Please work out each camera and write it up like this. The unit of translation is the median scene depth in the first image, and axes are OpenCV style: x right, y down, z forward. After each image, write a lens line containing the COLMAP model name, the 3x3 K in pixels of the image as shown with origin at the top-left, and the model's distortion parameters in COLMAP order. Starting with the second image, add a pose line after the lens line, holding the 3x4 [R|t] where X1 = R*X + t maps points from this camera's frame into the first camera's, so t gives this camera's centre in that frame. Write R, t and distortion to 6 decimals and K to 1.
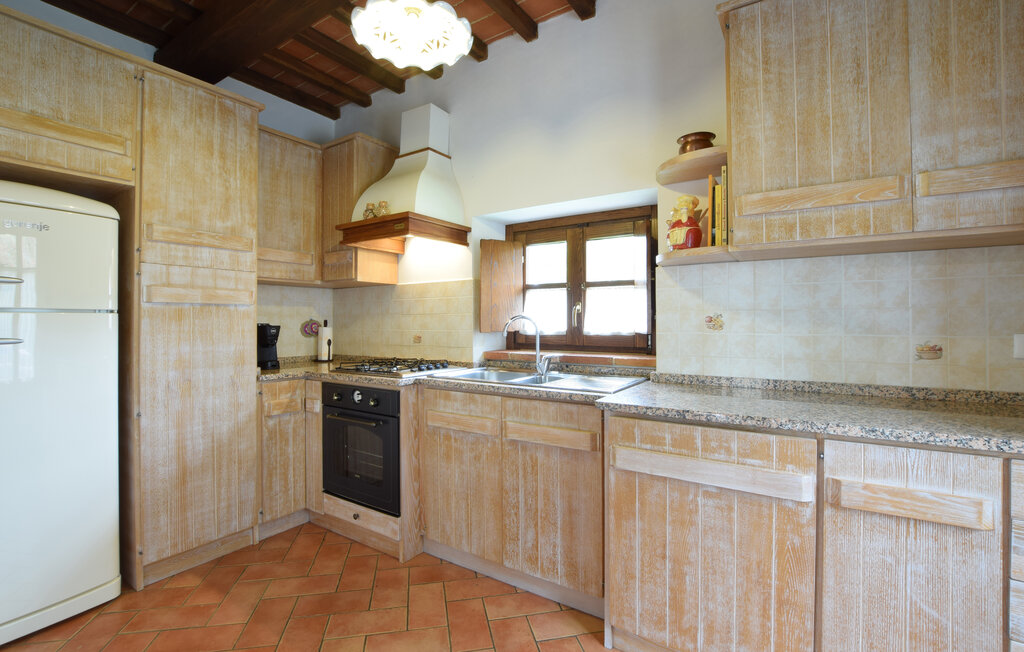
lens RADIAL K [[454.3, 0, 511.1], [0, 454.3, 318.8], [0, 0, 1]] dist [-0.016841, 0.000051]
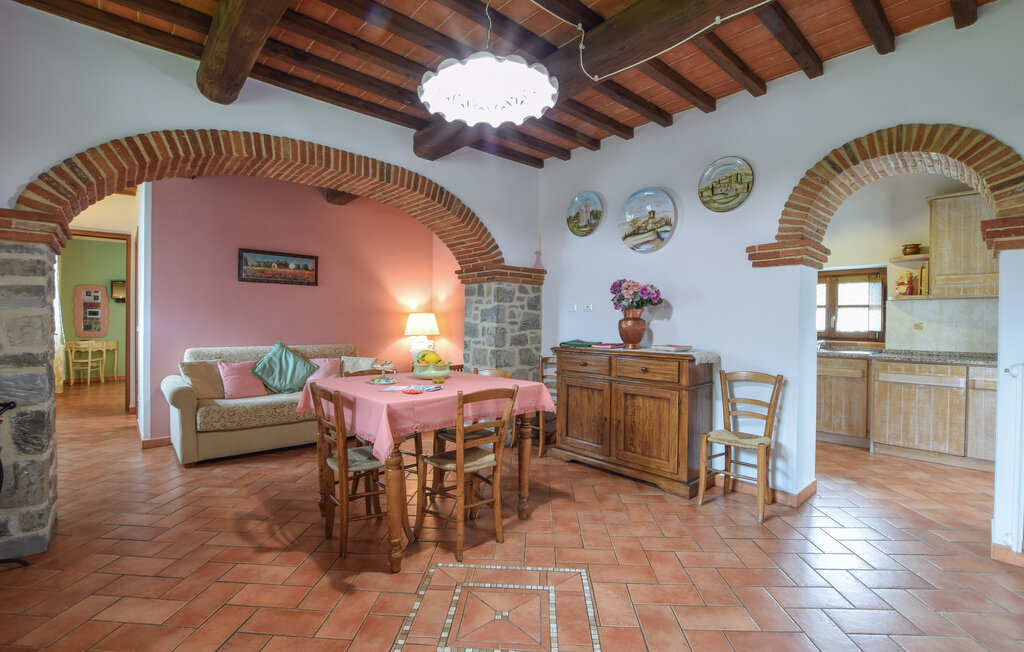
lens RADIAL K [[448.0, 0, 539.2], [0, 448.0, 326.2], [0, 0, 1]] dist [-0.001251, 0.000427]
pose [[0.976586, 0.013302, -0.214715, -0.994038], [-0.010535, 0.999846, 0.014026, -0.004824], [0.214868, -0.011435, 0.976576, -1.714672]]
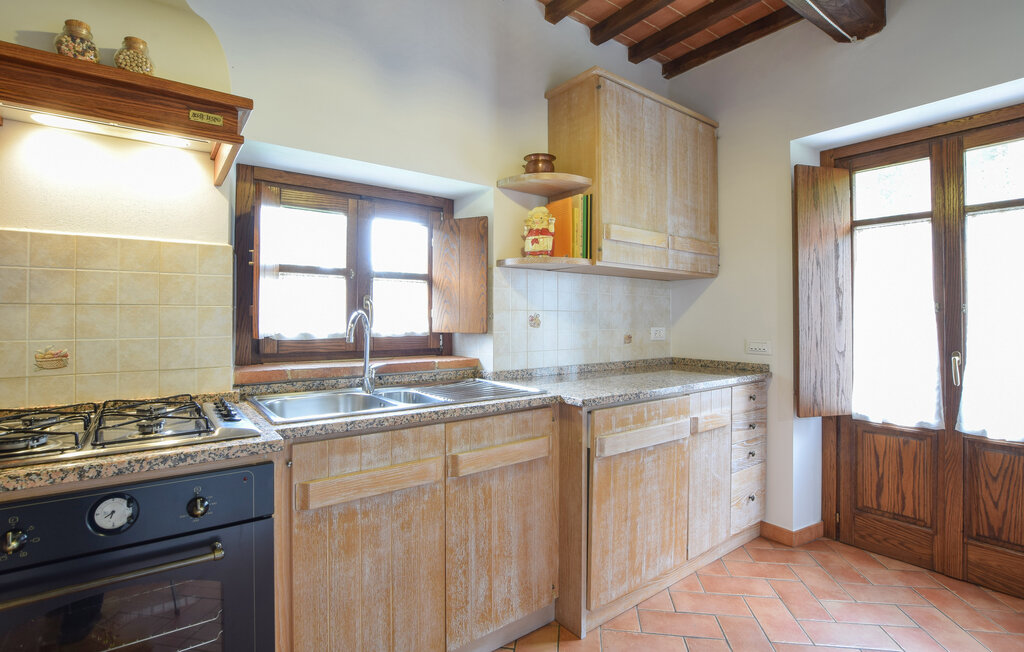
lens RADIAL K [[478.6, 0, 509.3], [0, 478.6, 313.7], [0, 0, 1]] dist [-0.020764, -0.000064]
pose [[0.348842, 0.013188, 0.937089, -0.782987], [-0.006318, 0.999911, -0.011720, 0.003782], [-0.937160, -0.001832, 0.348894, 0.704450]]
